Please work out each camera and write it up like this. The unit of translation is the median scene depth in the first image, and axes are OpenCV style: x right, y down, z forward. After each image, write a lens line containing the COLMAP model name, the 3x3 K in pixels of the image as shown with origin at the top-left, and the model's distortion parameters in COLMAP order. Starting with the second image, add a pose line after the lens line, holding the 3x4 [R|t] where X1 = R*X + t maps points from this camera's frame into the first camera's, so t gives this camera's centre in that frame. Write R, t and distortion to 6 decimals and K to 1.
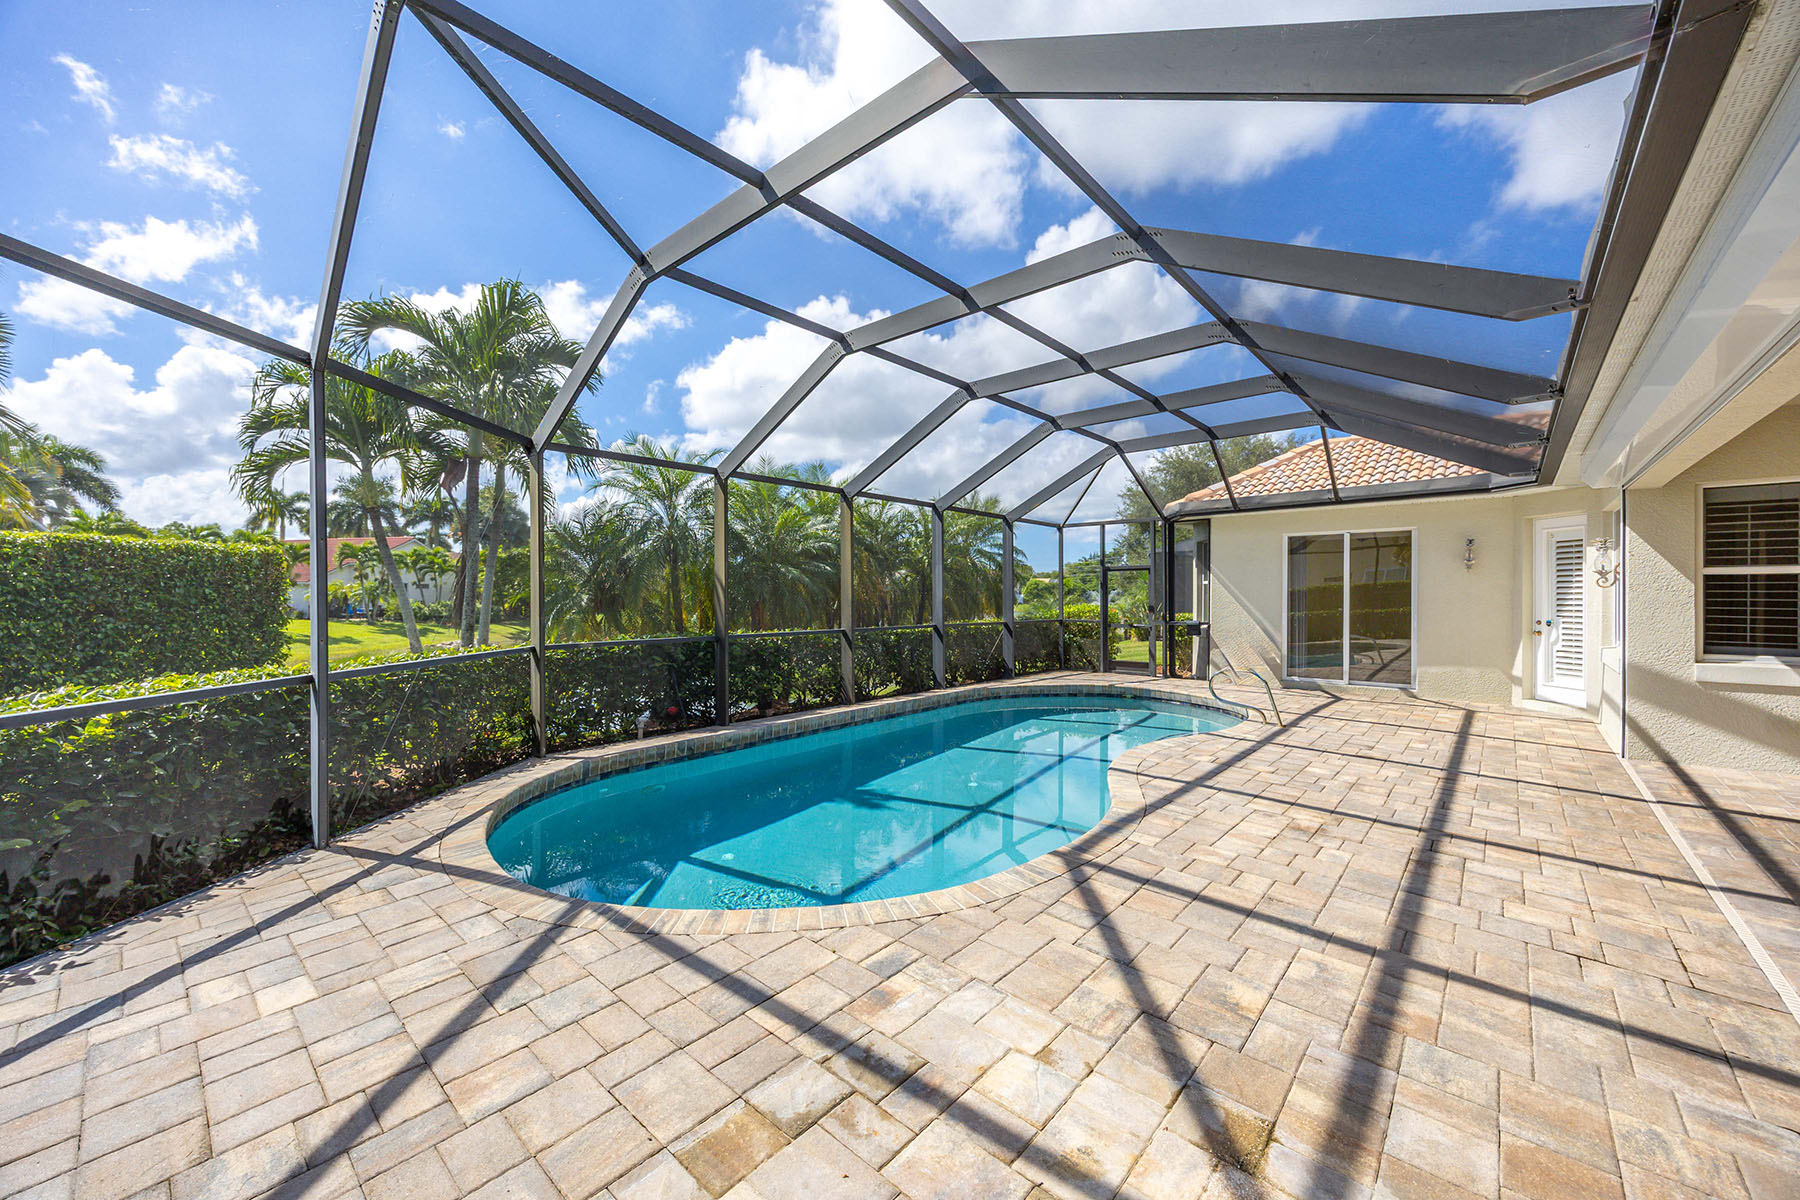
lens RADIAL K [[684.3, 0, 907.2], [0, 684.3, 599.1], [0, 0, 1]] dist [-0.001329, -0.000202]
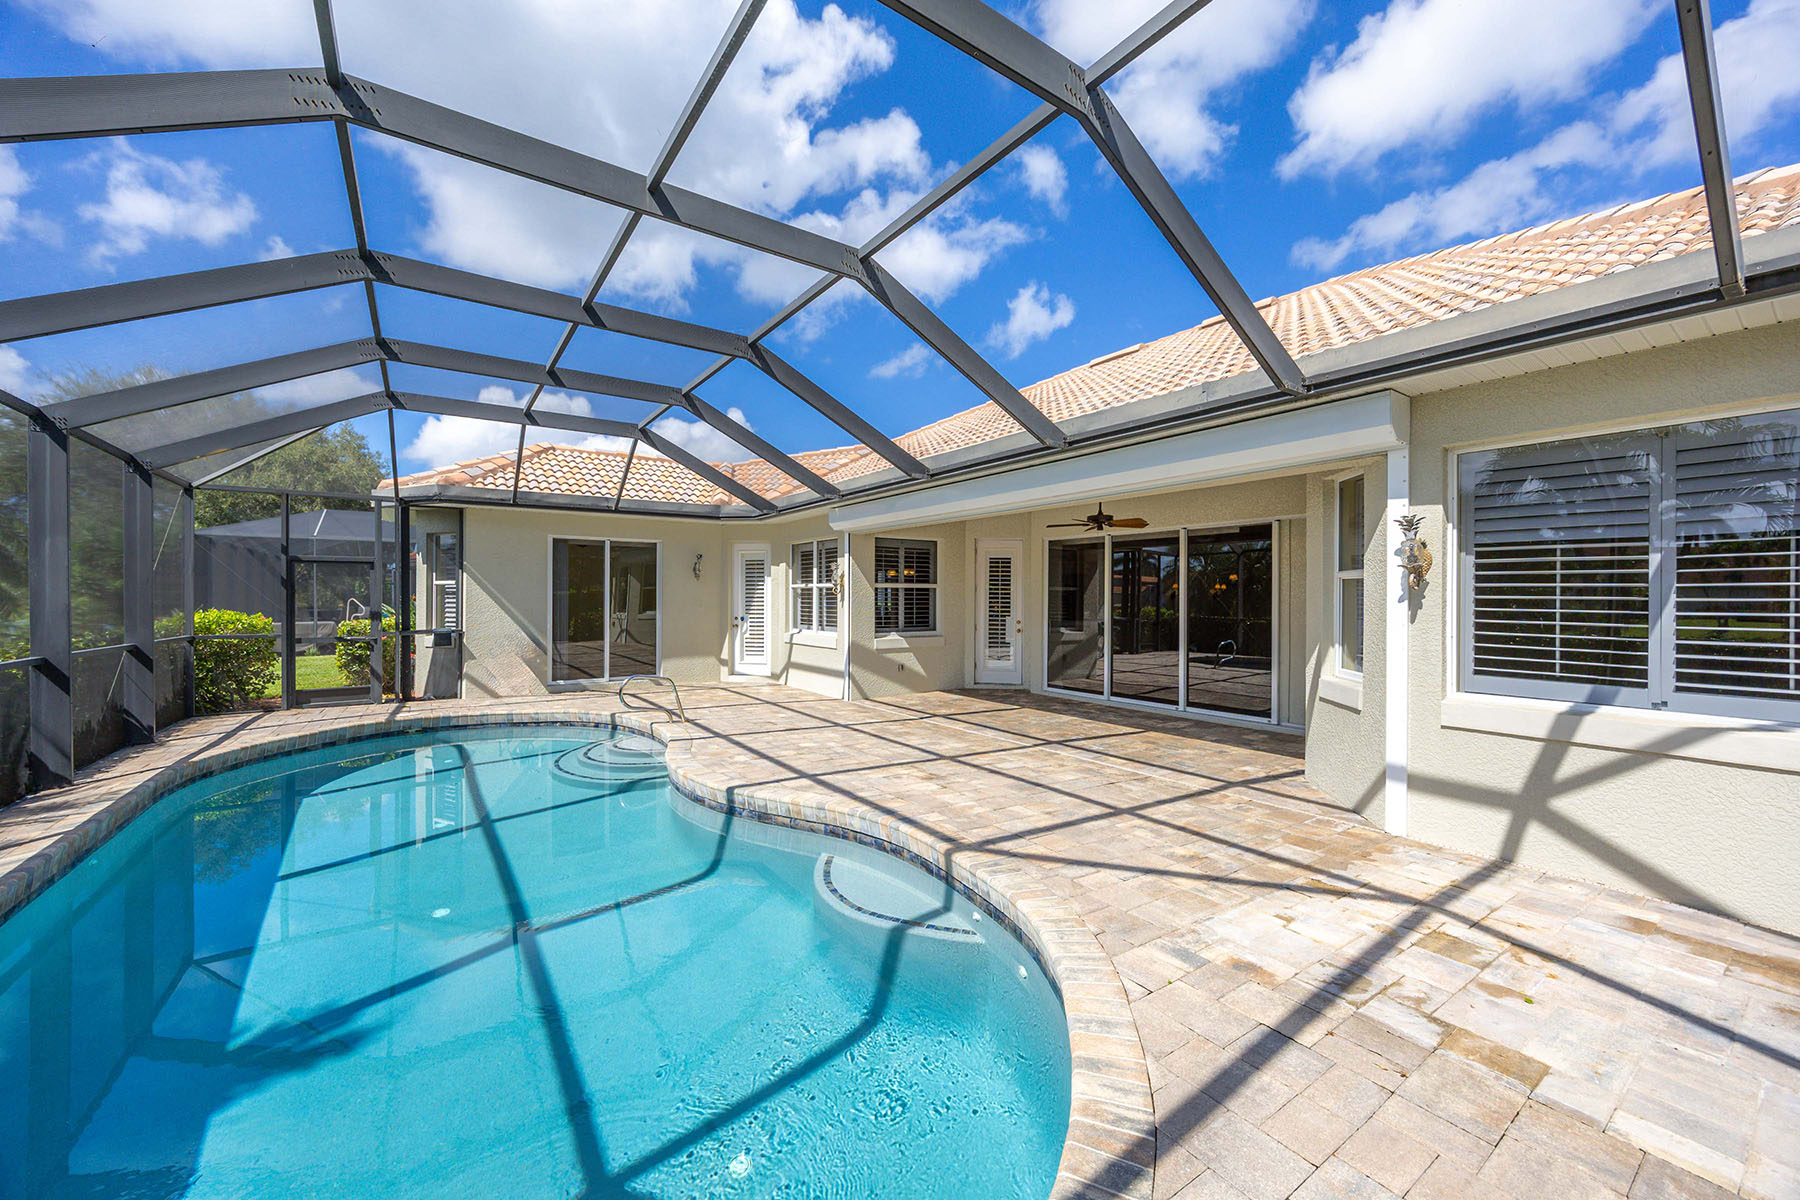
lens RADIAL K [[684.3, 0, 903.5], [0, 684.3, 596.8], [0, 0, 1]] dist [-0.001329, -0.000202]
pose [[0.240815, 0.002517, 0.970568, -0.995885], [0.002865, 0.999990, -0.003304, -0.011314], [-0.970567, 0.003576, 0.240805, 1.014556]]
